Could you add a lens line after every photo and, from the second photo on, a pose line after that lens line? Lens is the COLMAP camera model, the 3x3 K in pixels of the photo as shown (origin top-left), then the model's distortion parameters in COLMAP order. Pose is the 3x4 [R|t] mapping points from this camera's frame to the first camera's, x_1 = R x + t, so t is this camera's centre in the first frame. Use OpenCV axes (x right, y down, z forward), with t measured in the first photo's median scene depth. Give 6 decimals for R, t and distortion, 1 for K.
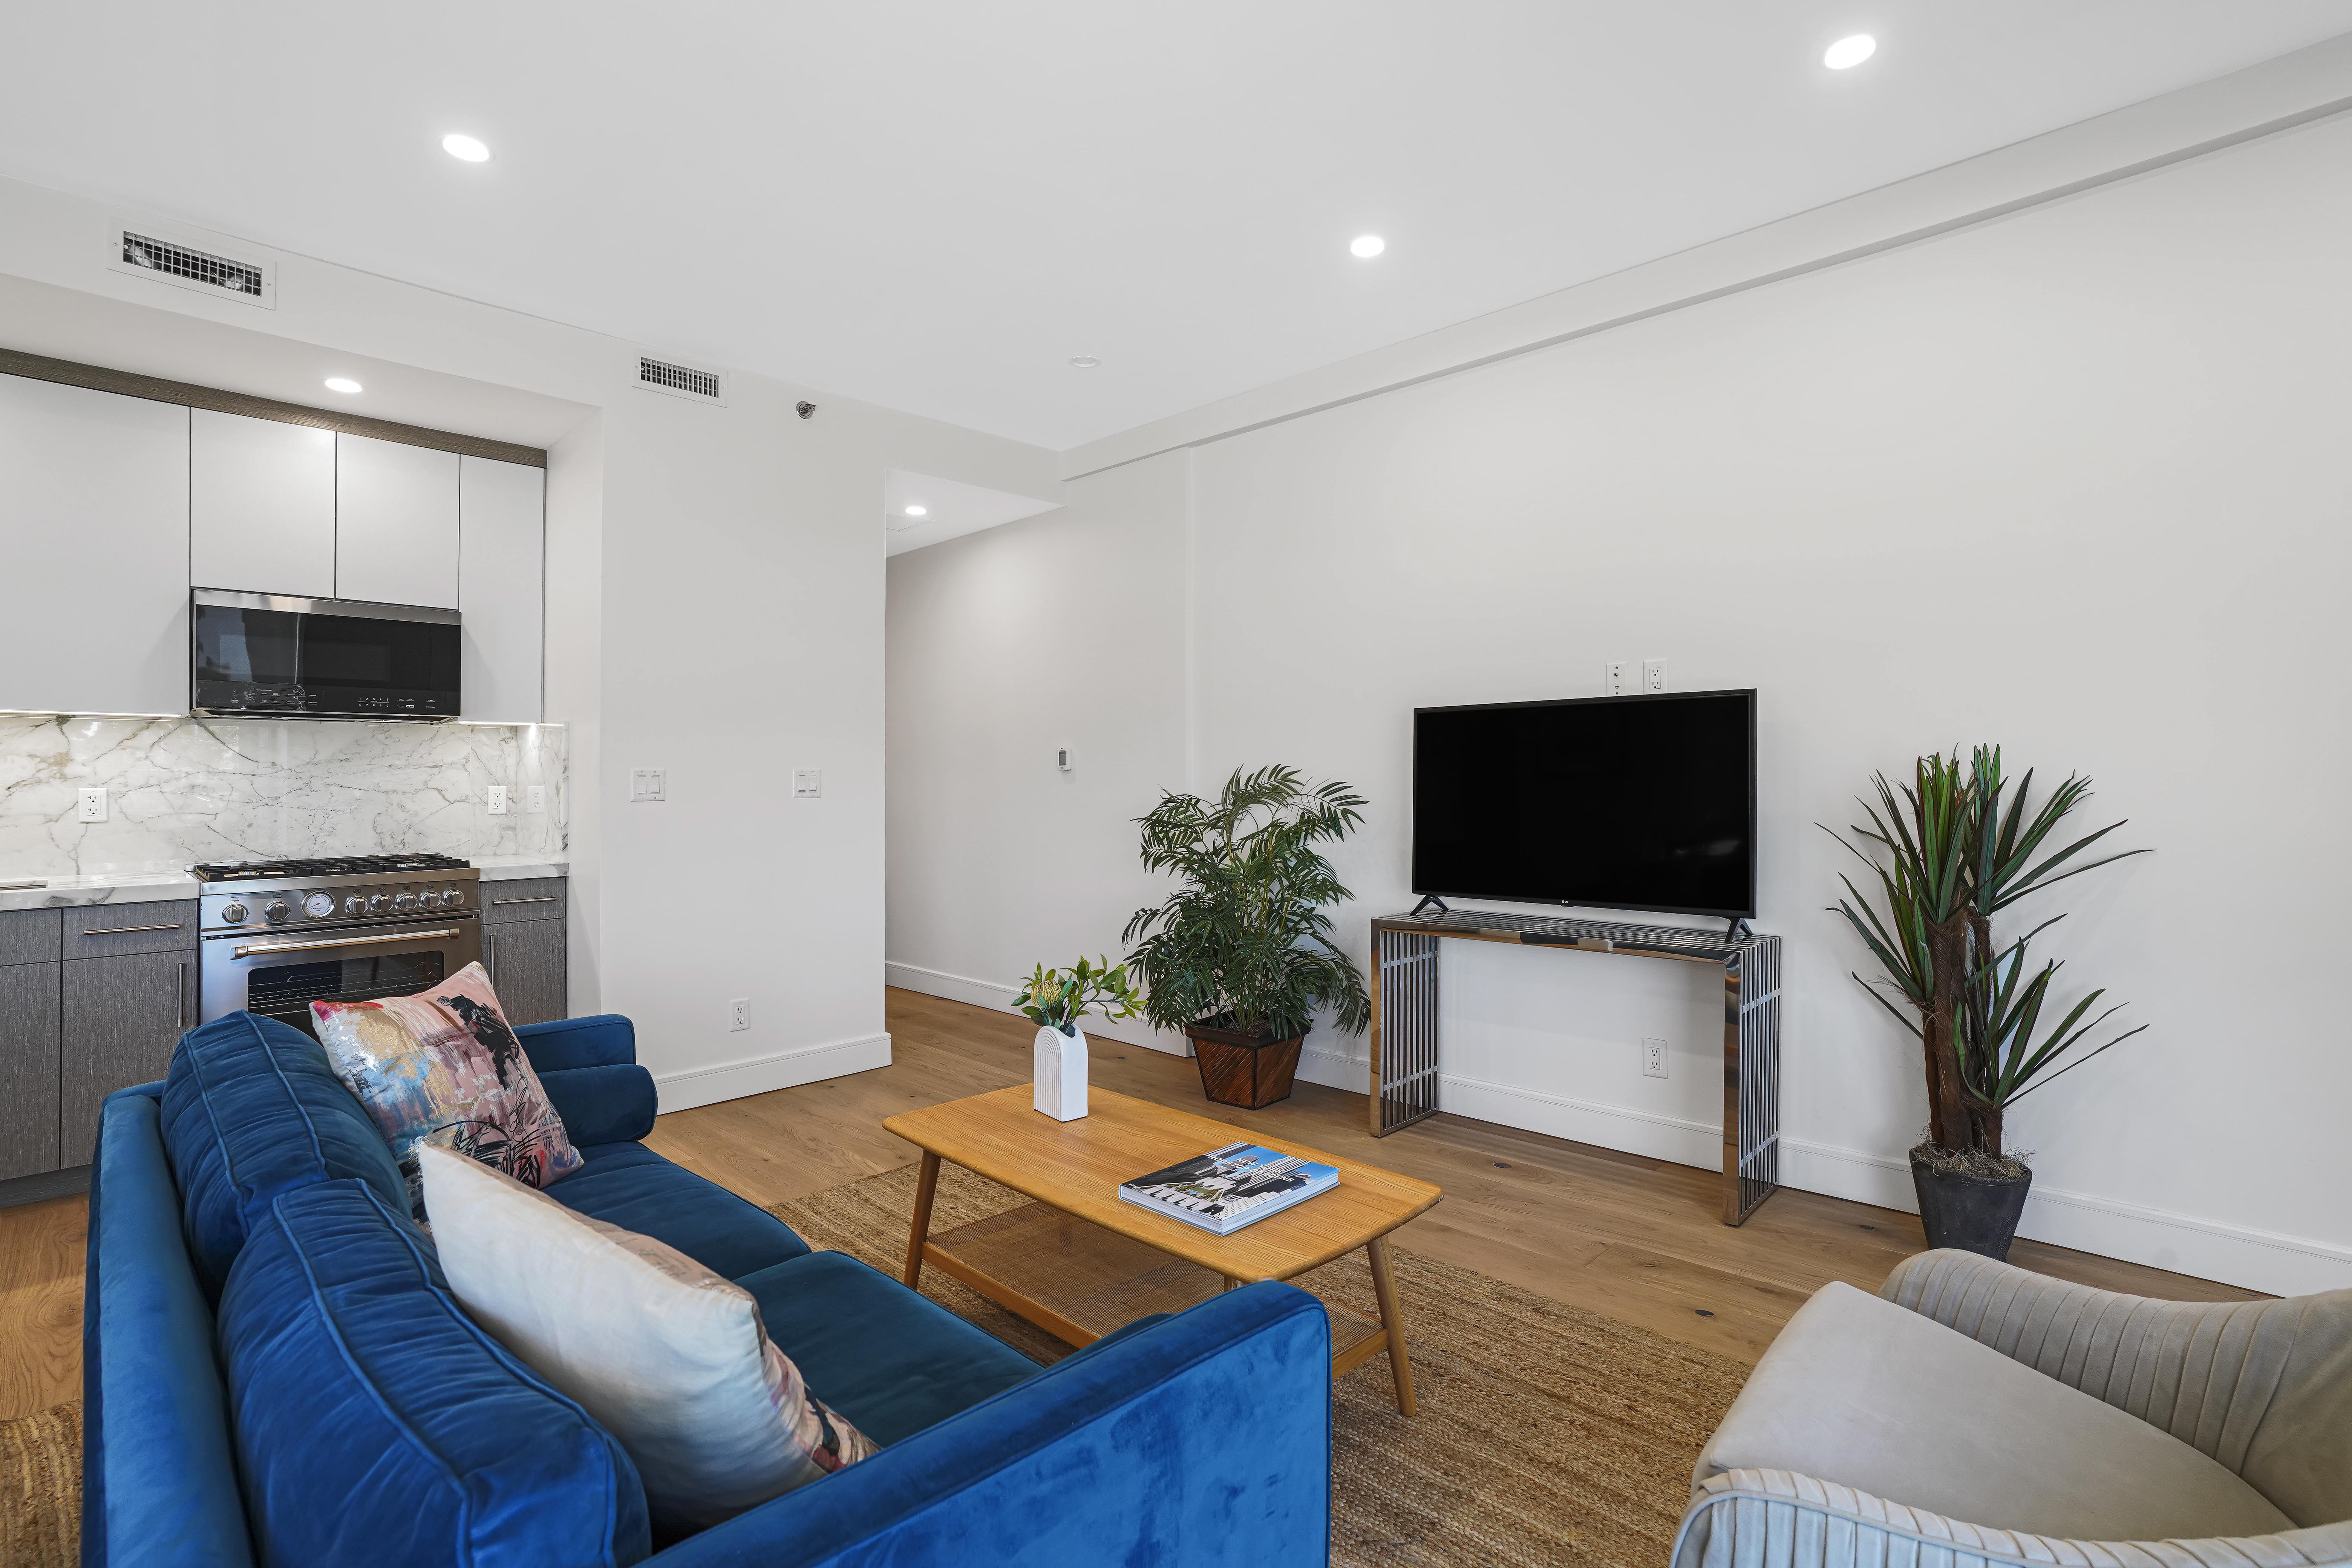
lens RADIAL K [[1093.4, 0, 1194.7], [0, 1093.4, 780.8], [0, 0, 1]] dist [-0.047665, 0.019662]
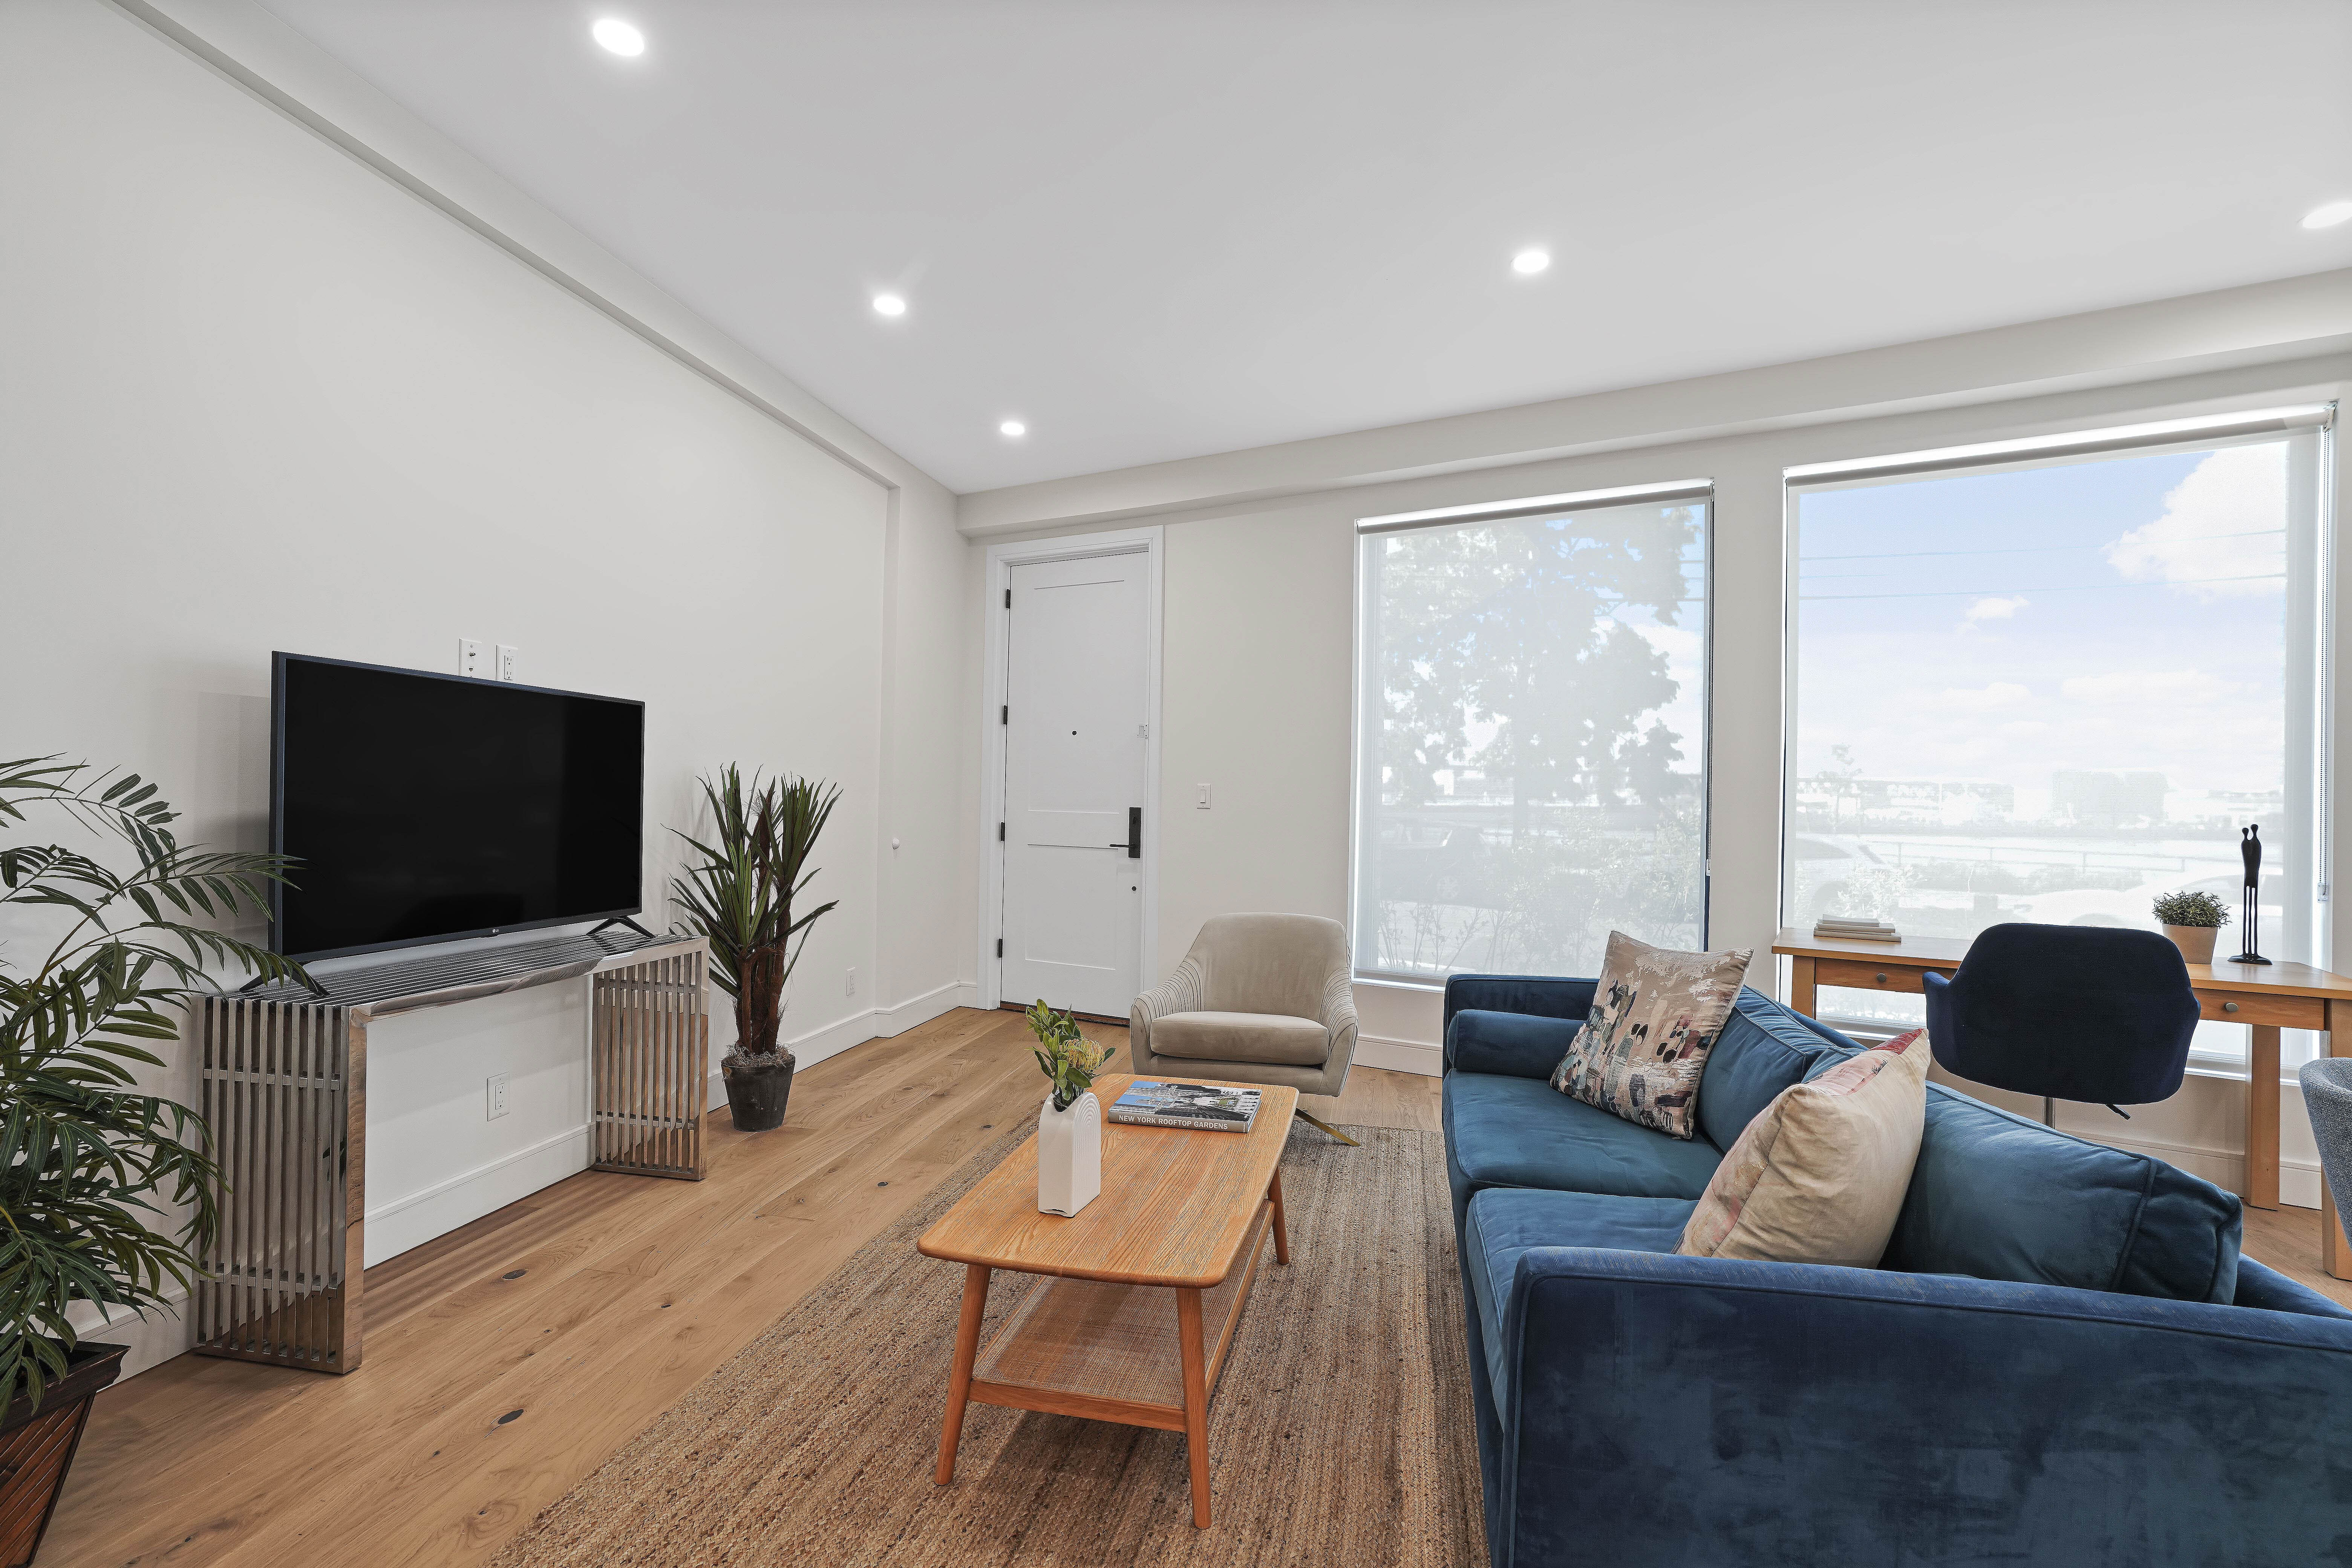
lens RADIAL K [[1093.4, 0, 1193.8], [0, 1093.4, 786.6], [0, 0, 1]] dist [-0.047665, 0.019662]
pose [[-0.554056, 0.006672, 0.832453, -0.561568], [-0.016347, 0.999688, -0.018893, 0.008020], [-0.832319, -0.024075, -0.553774, 0.917164]]
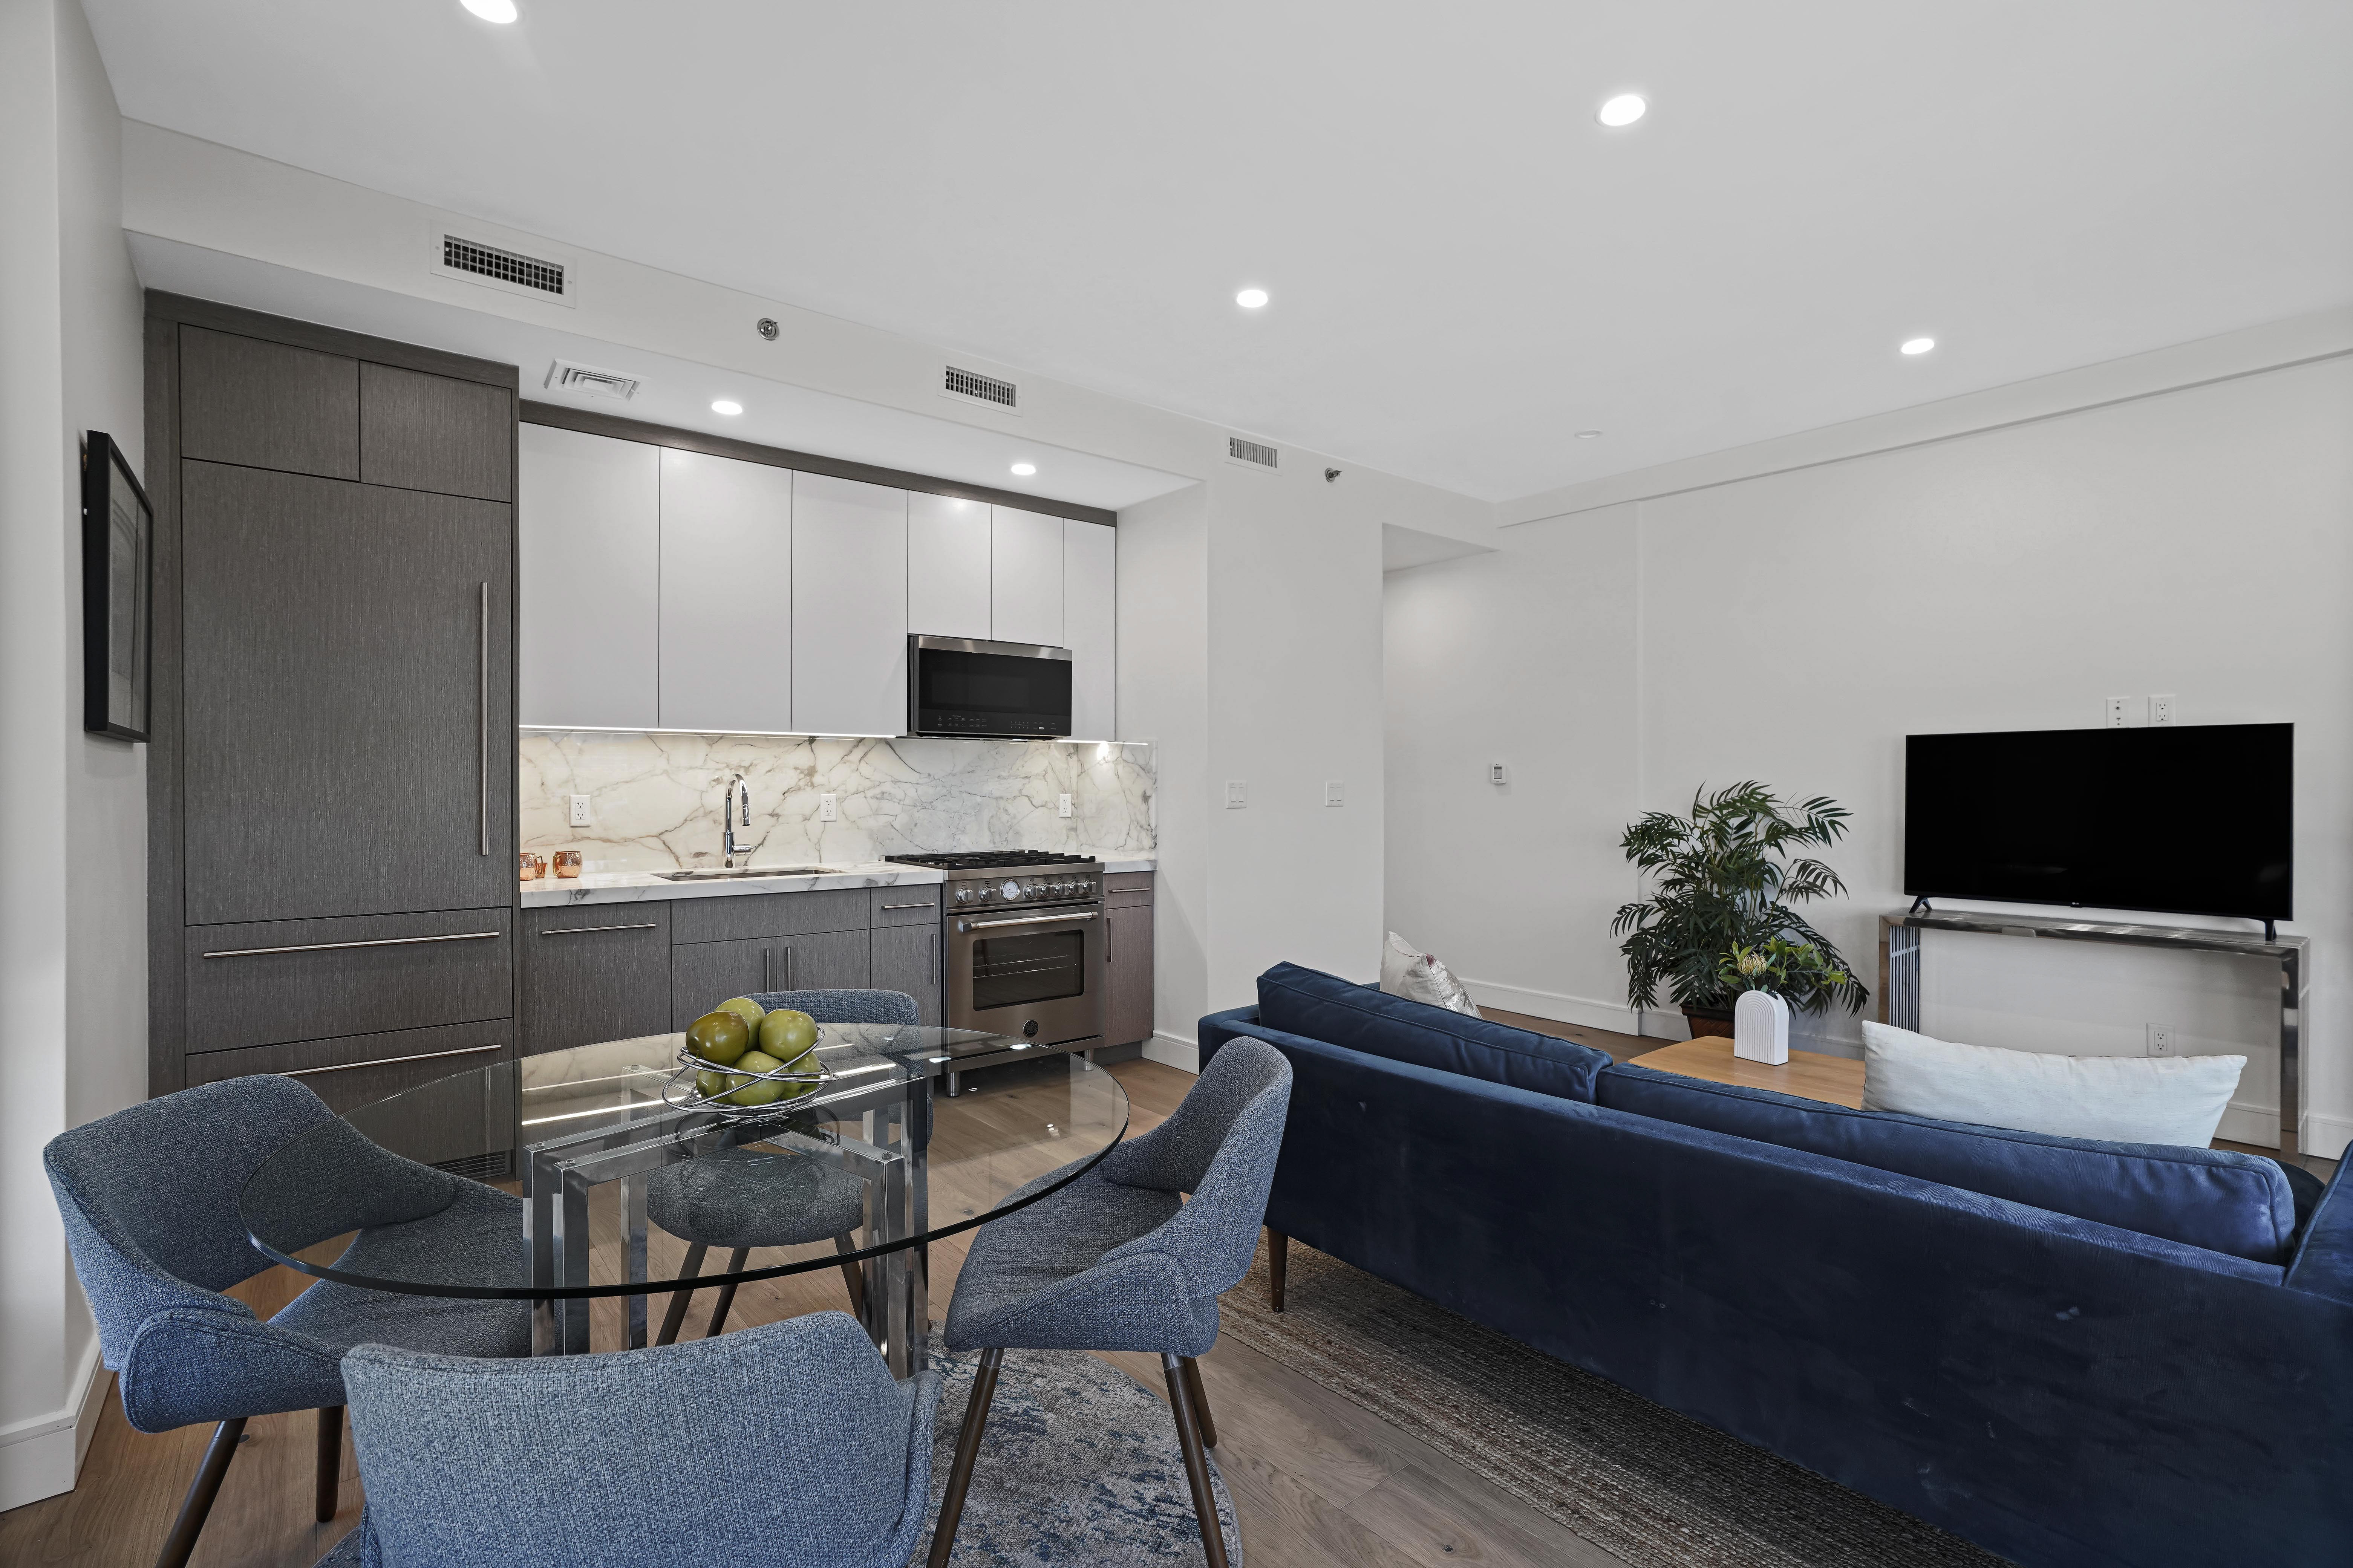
lens RADIAL K [[1093.7, 0, 1201.3], [0, 1093.7, 785.1], [0, 0, 1]] dist [-0.047665, 0.019662]
pose [[0.993747, 0.008411, -0.111335, -0.427336], [-0.008315, 0.999965, 0.001322, -0.008663], [0.111342, -0.000388, 0.993782, -0.225651]]
